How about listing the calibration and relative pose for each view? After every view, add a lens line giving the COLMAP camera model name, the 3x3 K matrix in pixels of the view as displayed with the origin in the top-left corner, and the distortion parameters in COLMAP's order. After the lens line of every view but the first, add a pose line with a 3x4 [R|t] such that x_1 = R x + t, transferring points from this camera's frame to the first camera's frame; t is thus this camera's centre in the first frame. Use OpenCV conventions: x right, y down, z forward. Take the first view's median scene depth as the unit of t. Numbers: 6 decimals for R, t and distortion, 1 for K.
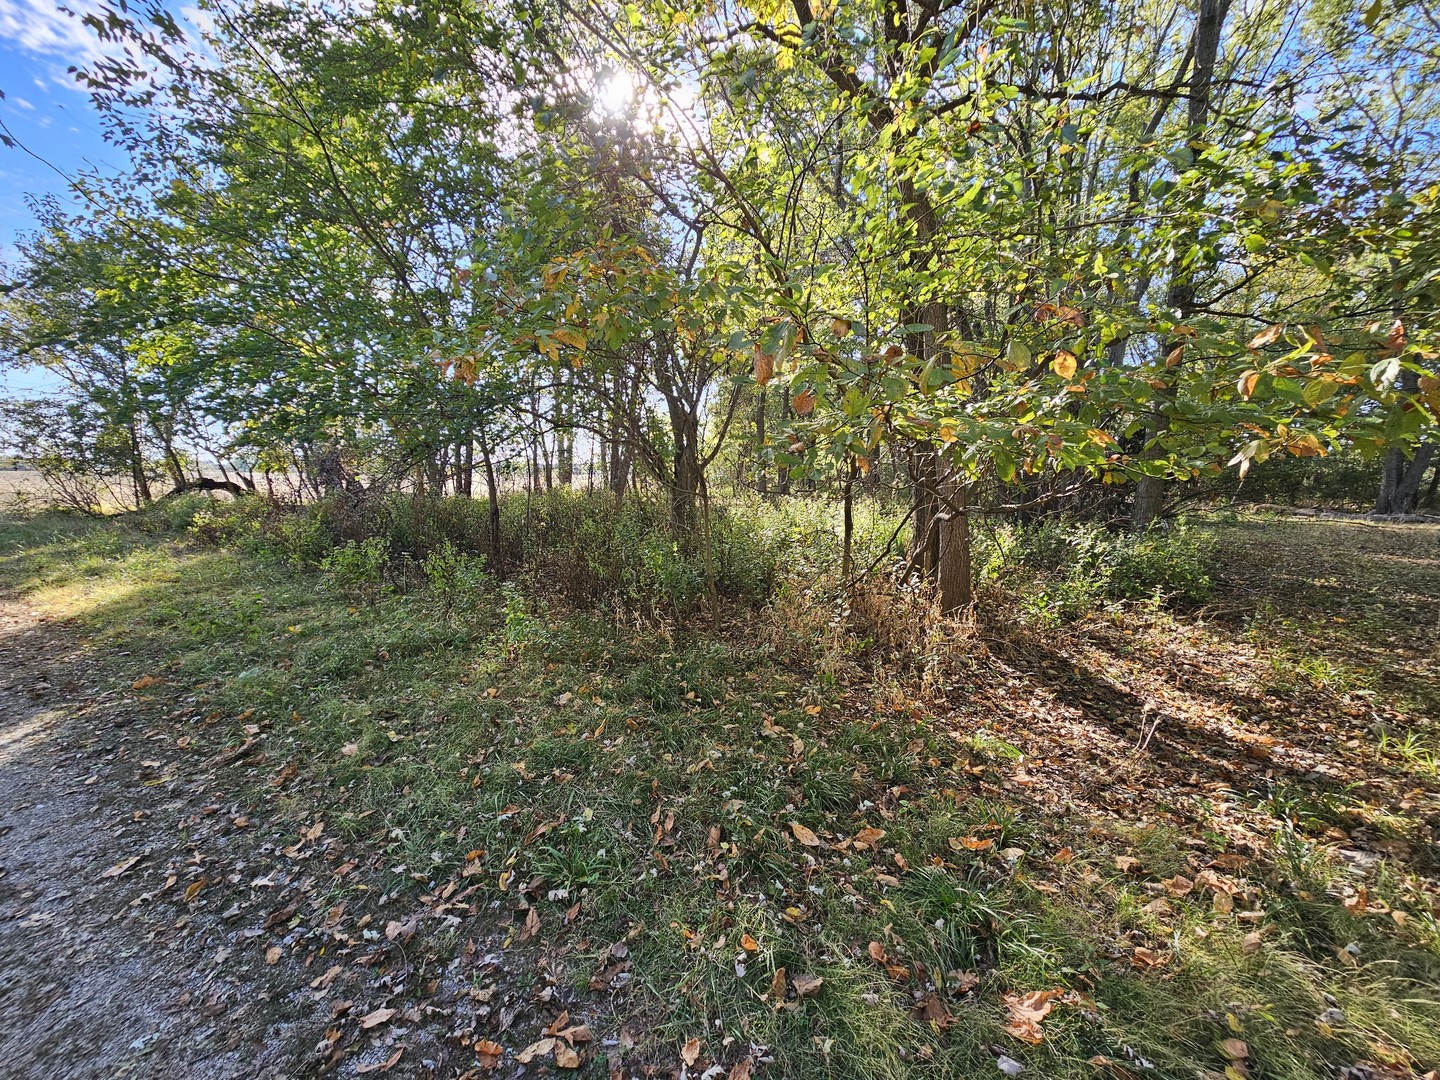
lens RADIAL K [[582.6, 0, 720.4], [0, 582.6, 545.3], [0, 0, 1]] dist [0.001441, -0.000793]
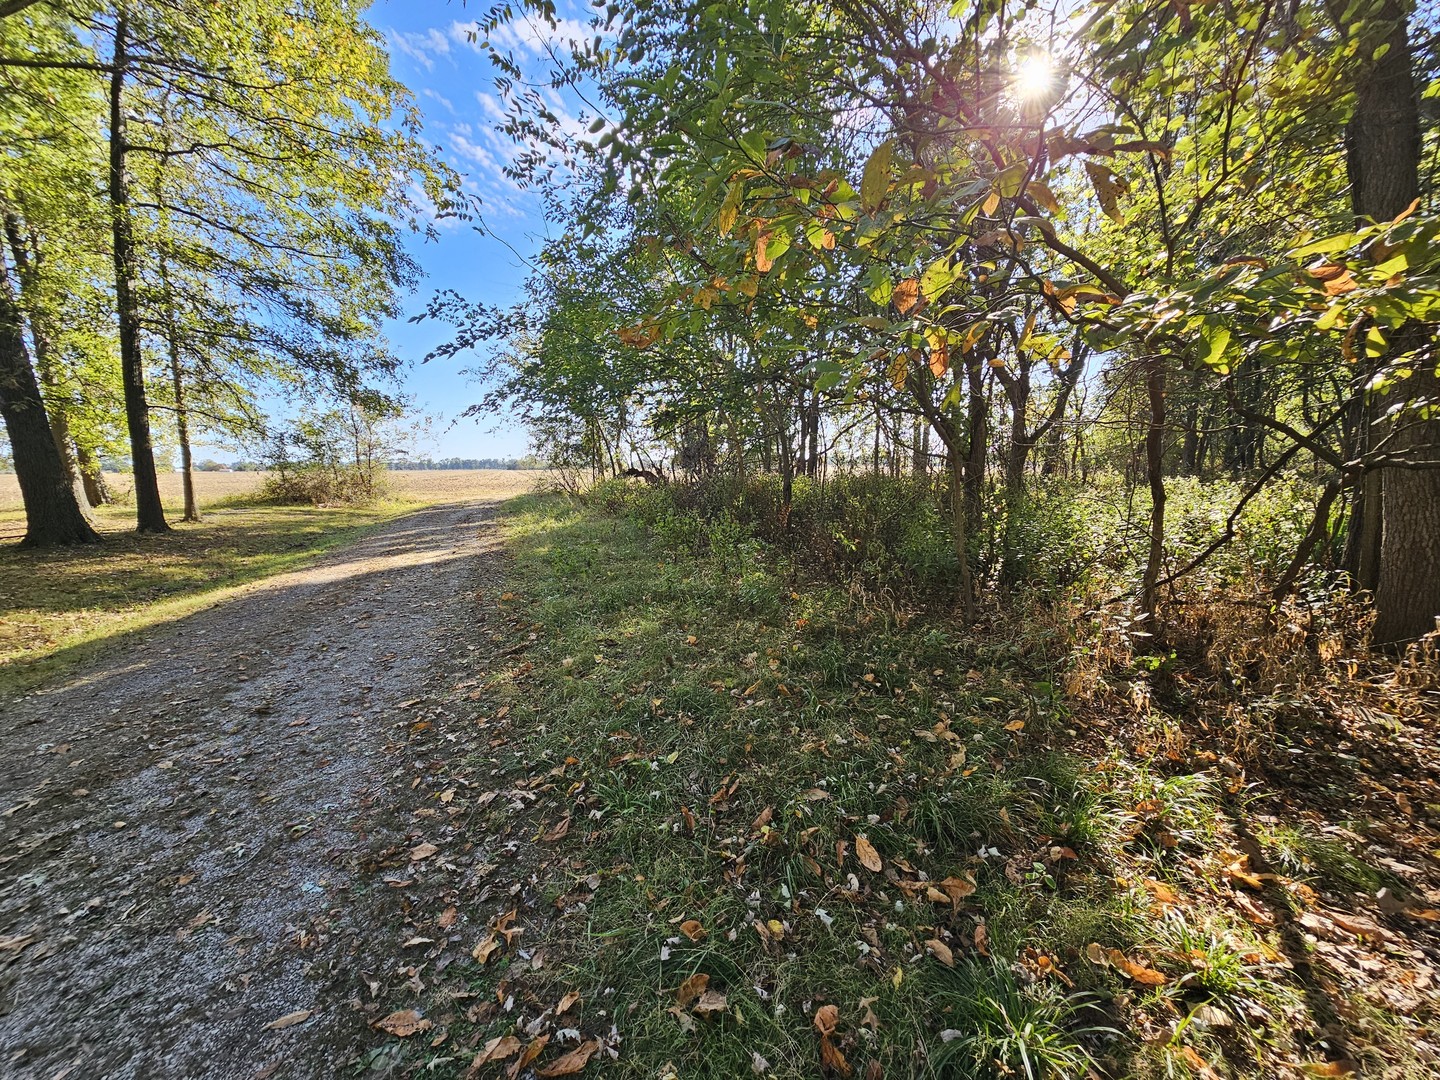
lens RADIAL K [[582.6, 0, 720.4], [0, 582.6, 547.2], [0, 0, 1]] dist [0.001441, -0.000793]
pose [[0.817698, 0.061733, -0.572327, 0.053395], [-0.050415, 0.998093, 0.035628, 0.009145], [0.573435, -0.000279, 0.819251, 0.032753]]
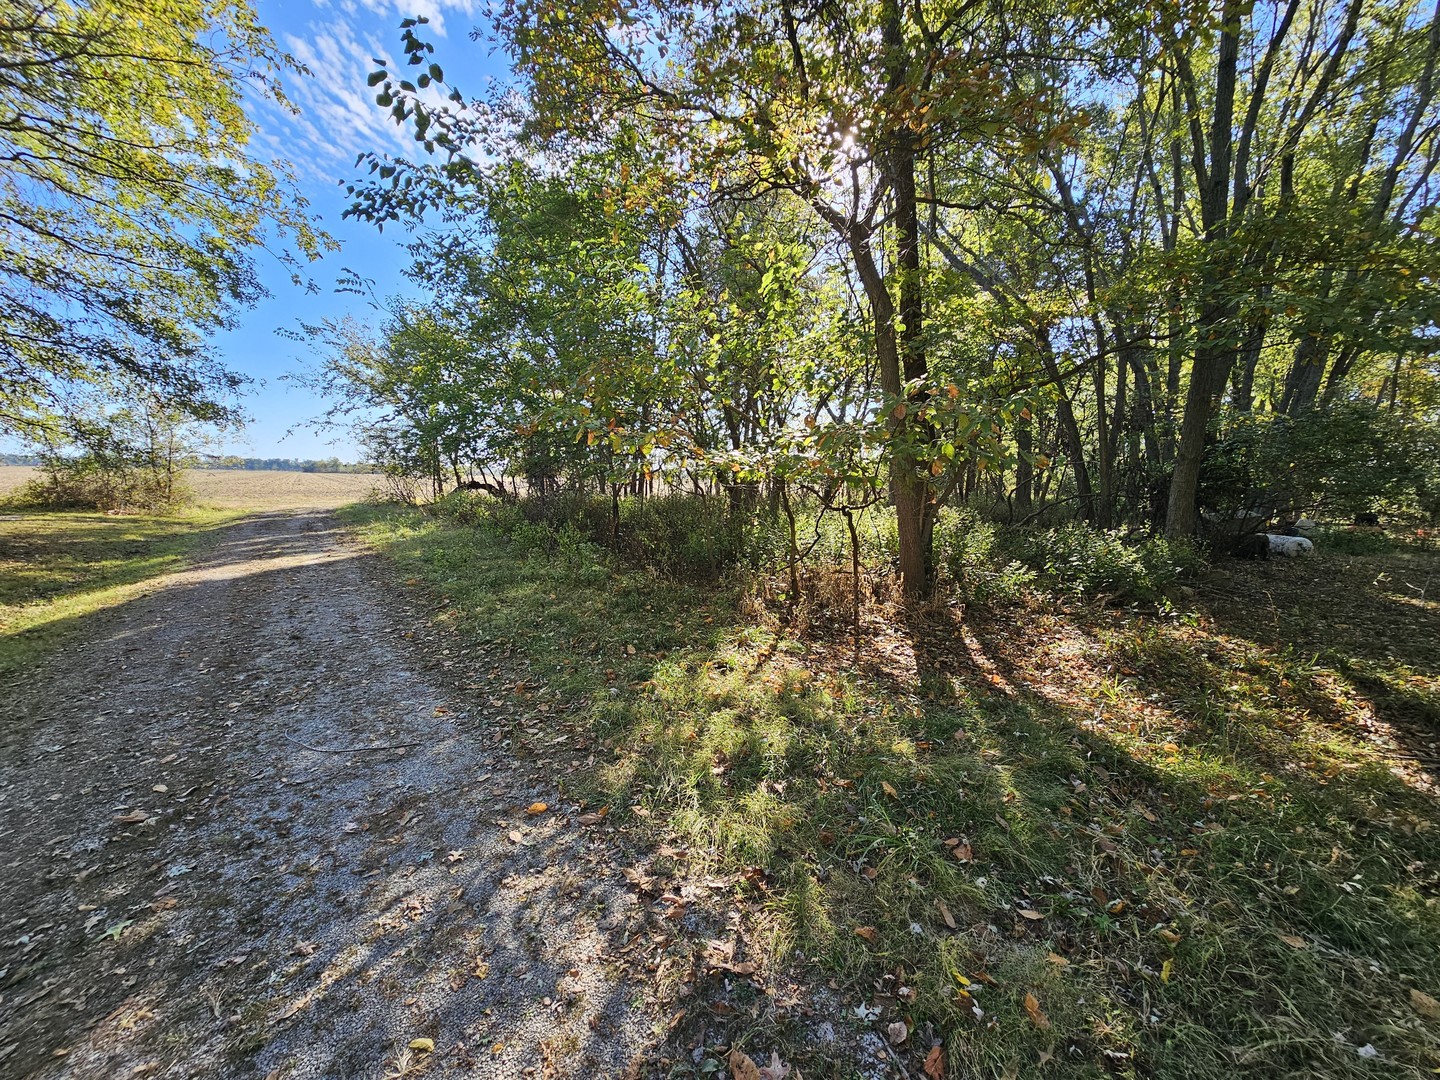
lens RADIAL K [[582.6, 0, 722.8], [0, 582.6, 545.2], [0, 0, 1]] dist [0.001441, -0.000793]
pose [[0.943584, 0.046588, -0.327839, 0.162132], [-0.049799, 0.998758, -0.001402, 0.014098], [0.327367, 0.017649, 0.944732, -0.138129]]
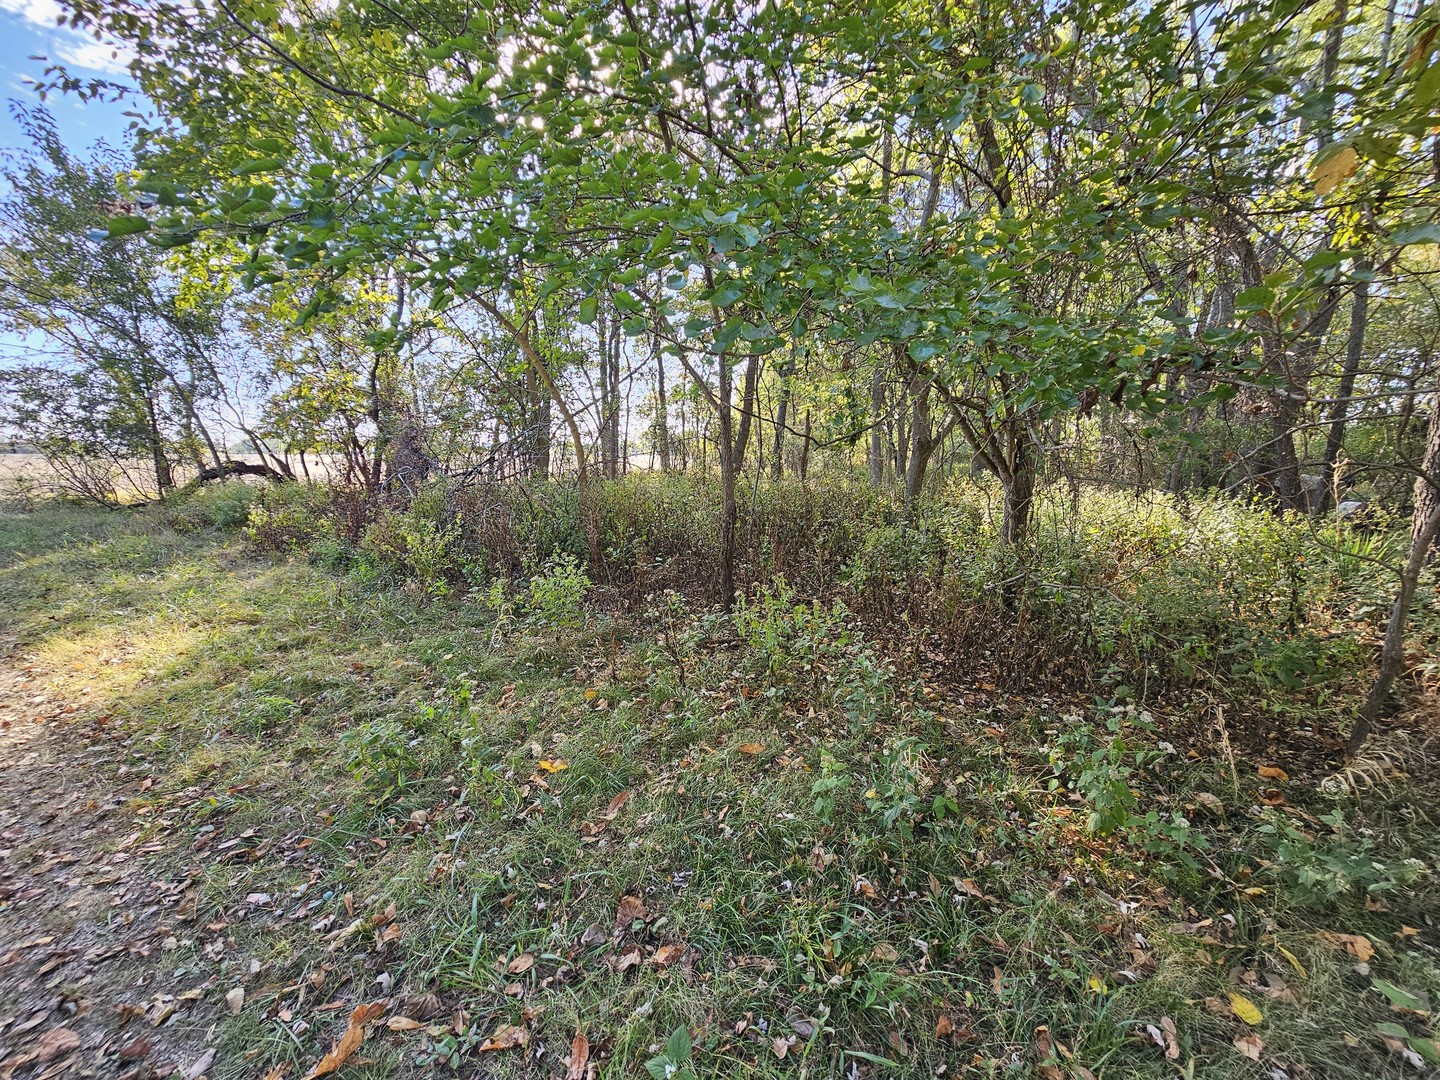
lens RADIAL K [[582.6, 0, 722.3], [0, 582.6, 540.9], [0, 0, 1]] dist [0.001441, -0.000793]
pose [[0.999971, -0.005469, -0.005386, -0.186082], [0.005624, 0.999554, 0.029335, -0.020465], [0.005223, -0.029364, 0.999555, 0.162064]]
